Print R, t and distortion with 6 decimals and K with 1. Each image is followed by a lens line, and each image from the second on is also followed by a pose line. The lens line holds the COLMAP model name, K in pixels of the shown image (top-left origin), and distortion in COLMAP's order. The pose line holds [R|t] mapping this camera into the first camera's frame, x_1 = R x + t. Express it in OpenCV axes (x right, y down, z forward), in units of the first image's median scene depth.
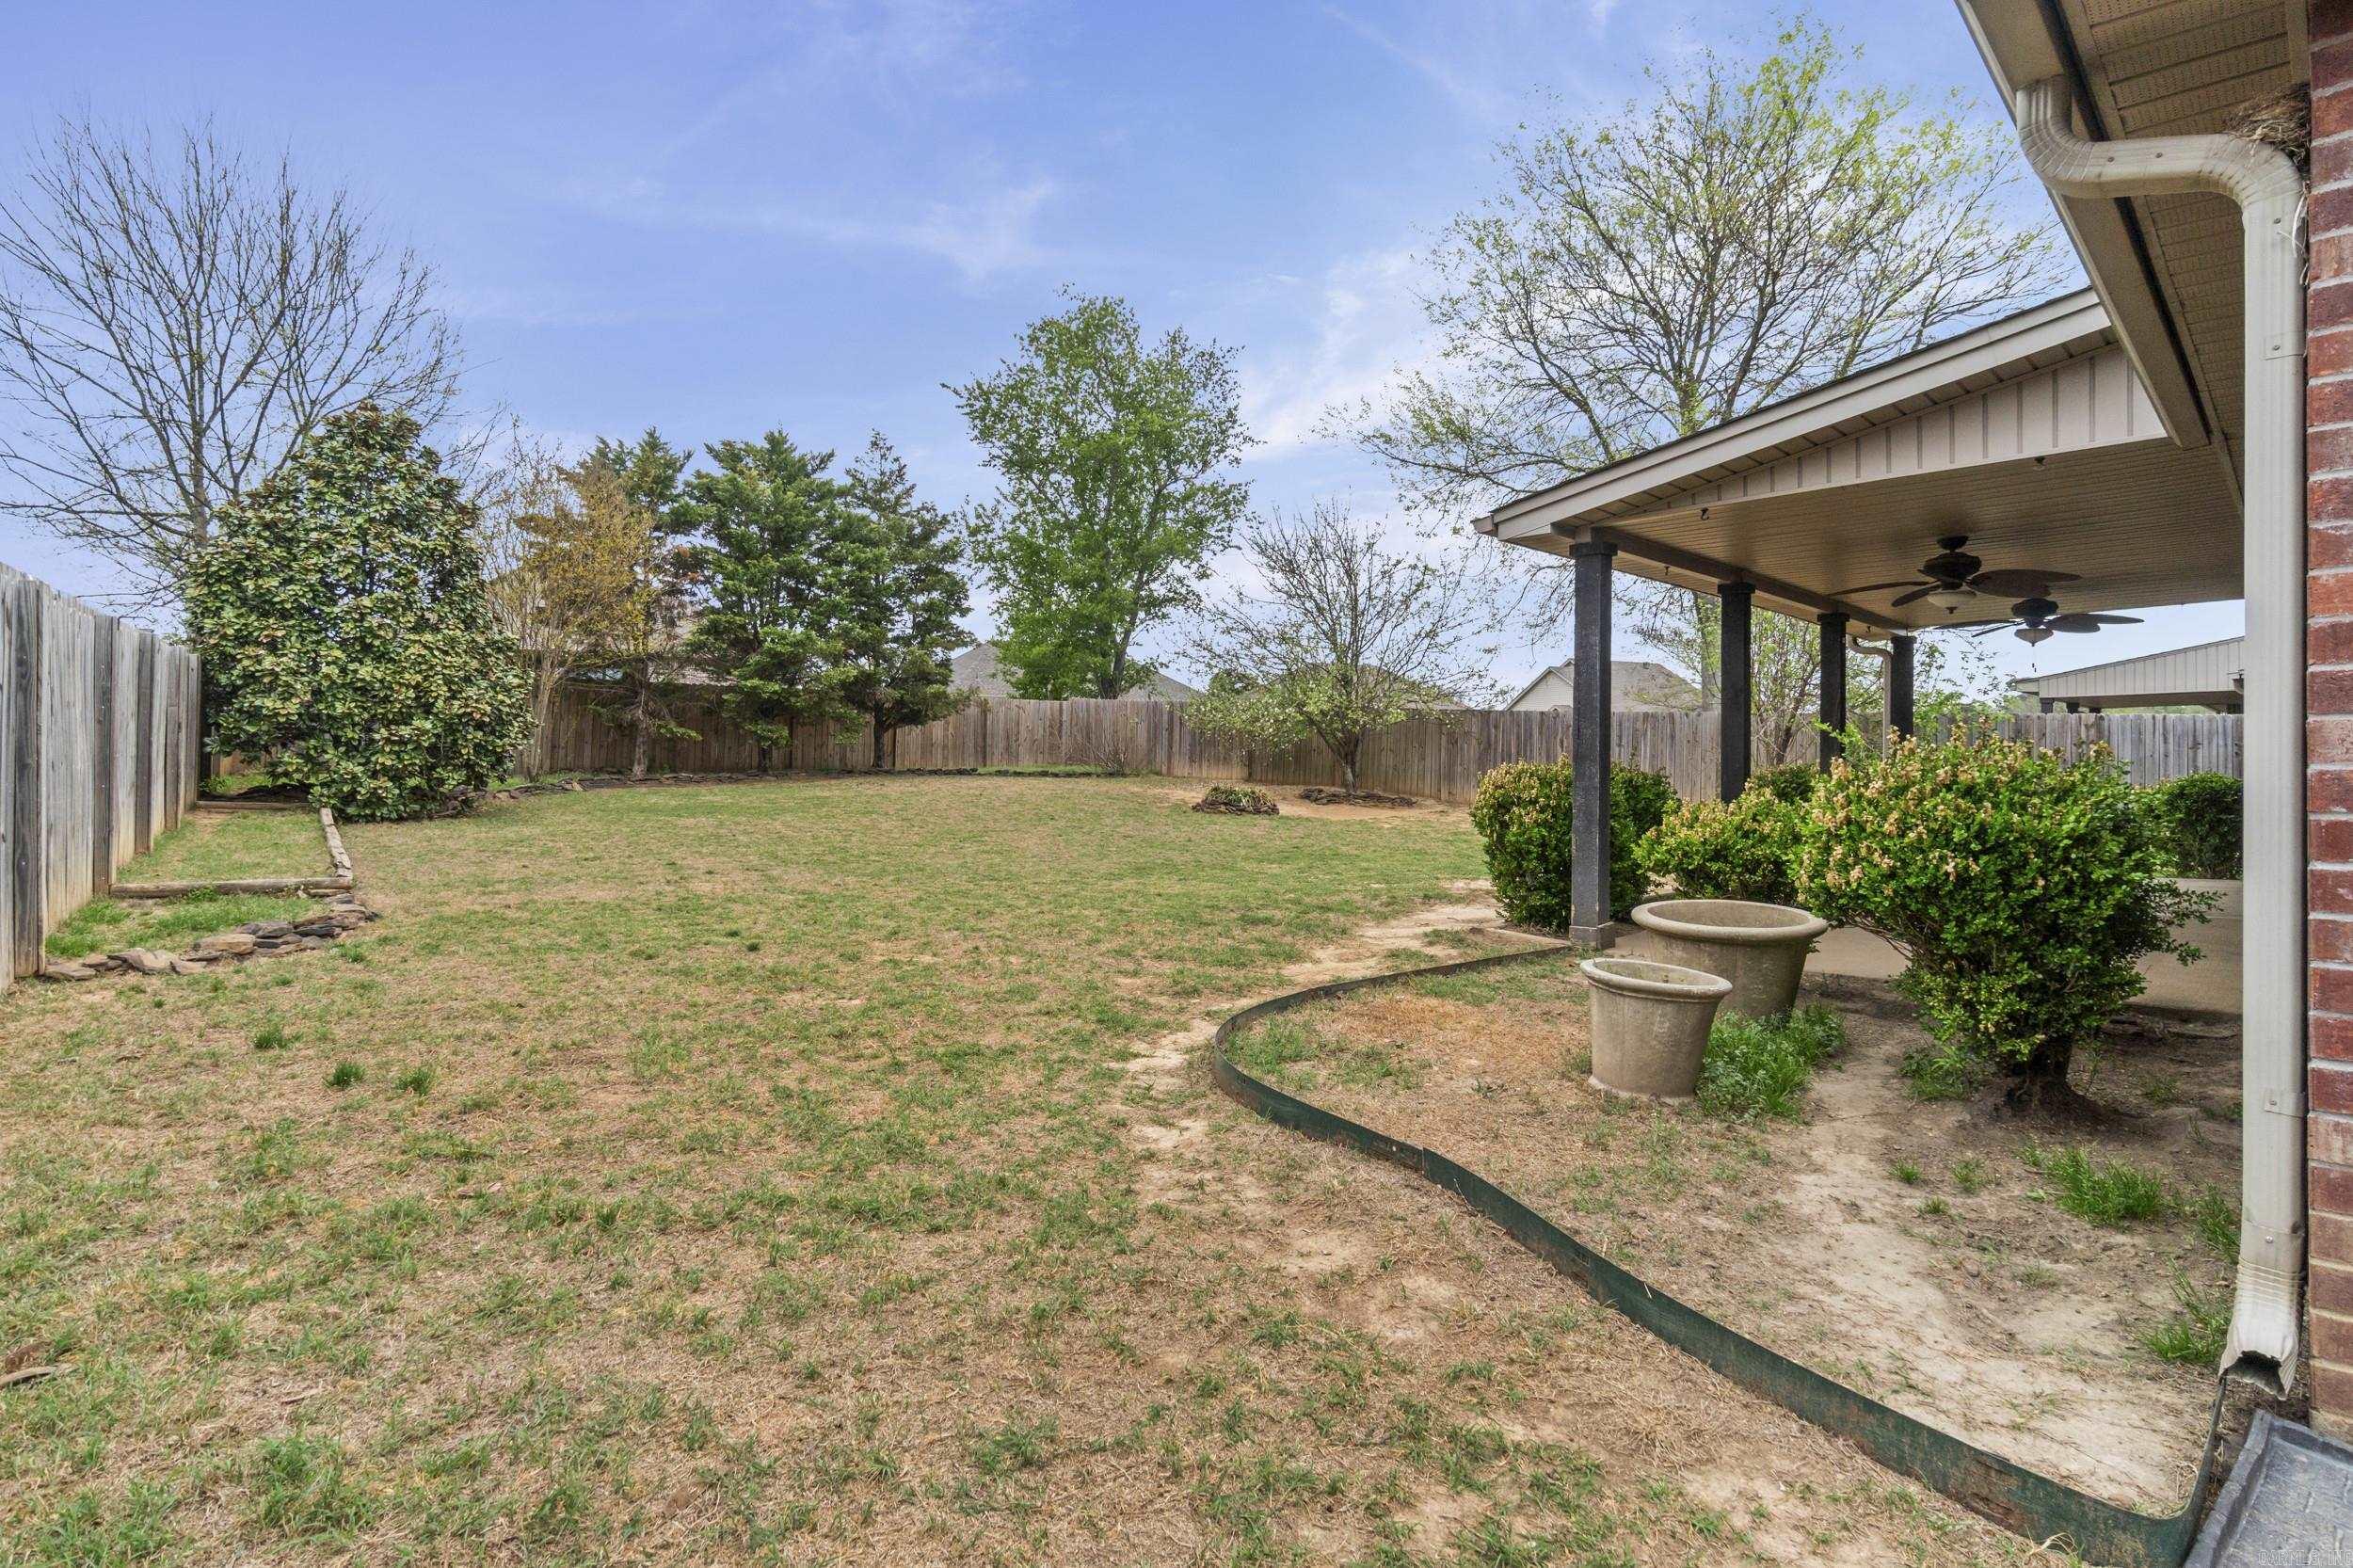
lens RADIAL K [[1193.4, 0, 1179.8], [0, 1193.4, 782.0], [0, 0, 1]] dist [-0.018902, 0.000826]
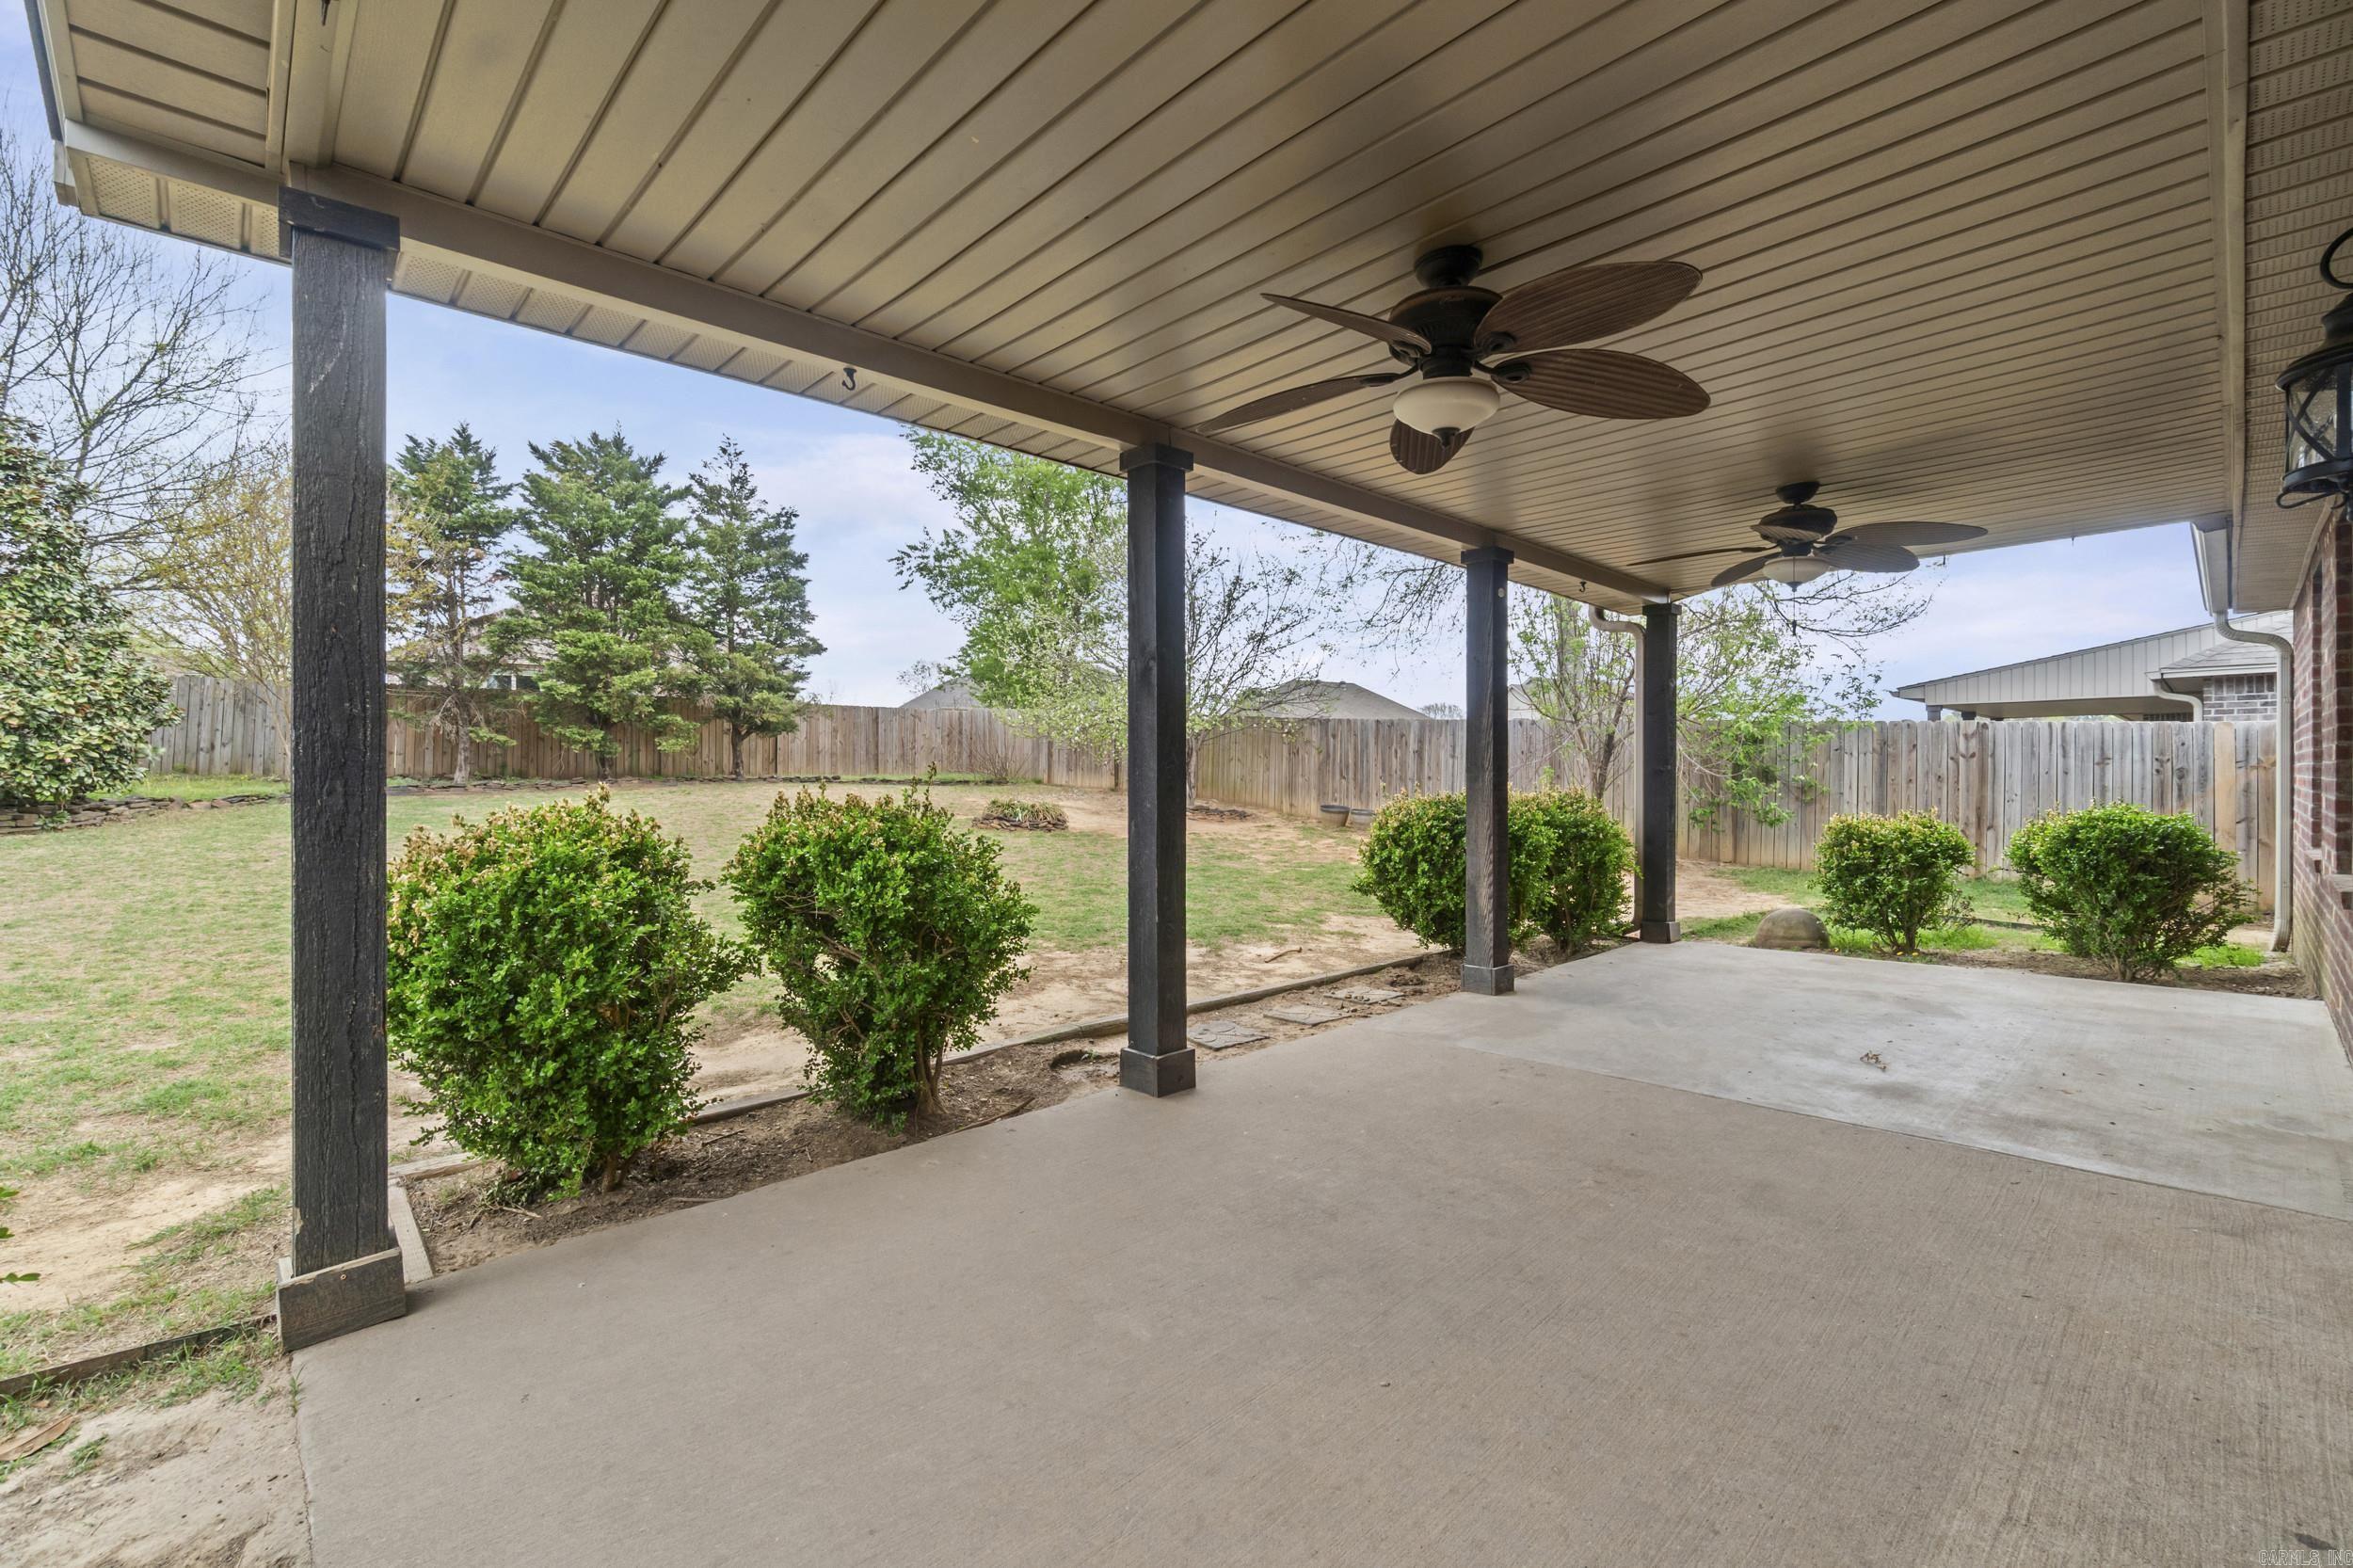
lens RADIAL K [[1020.4, 0, 1172.4], [0, 1020.4, 779.0], [0, 0, 1]] dist [-0.001300, -0.000613]
pose [[0.999347, 0.005253, -0.035752, 0.166986], [-0.005448, 0.999971, -0.005354, -0.007163], [0.035723, 0.005545, 0.999346, 0.187883]]
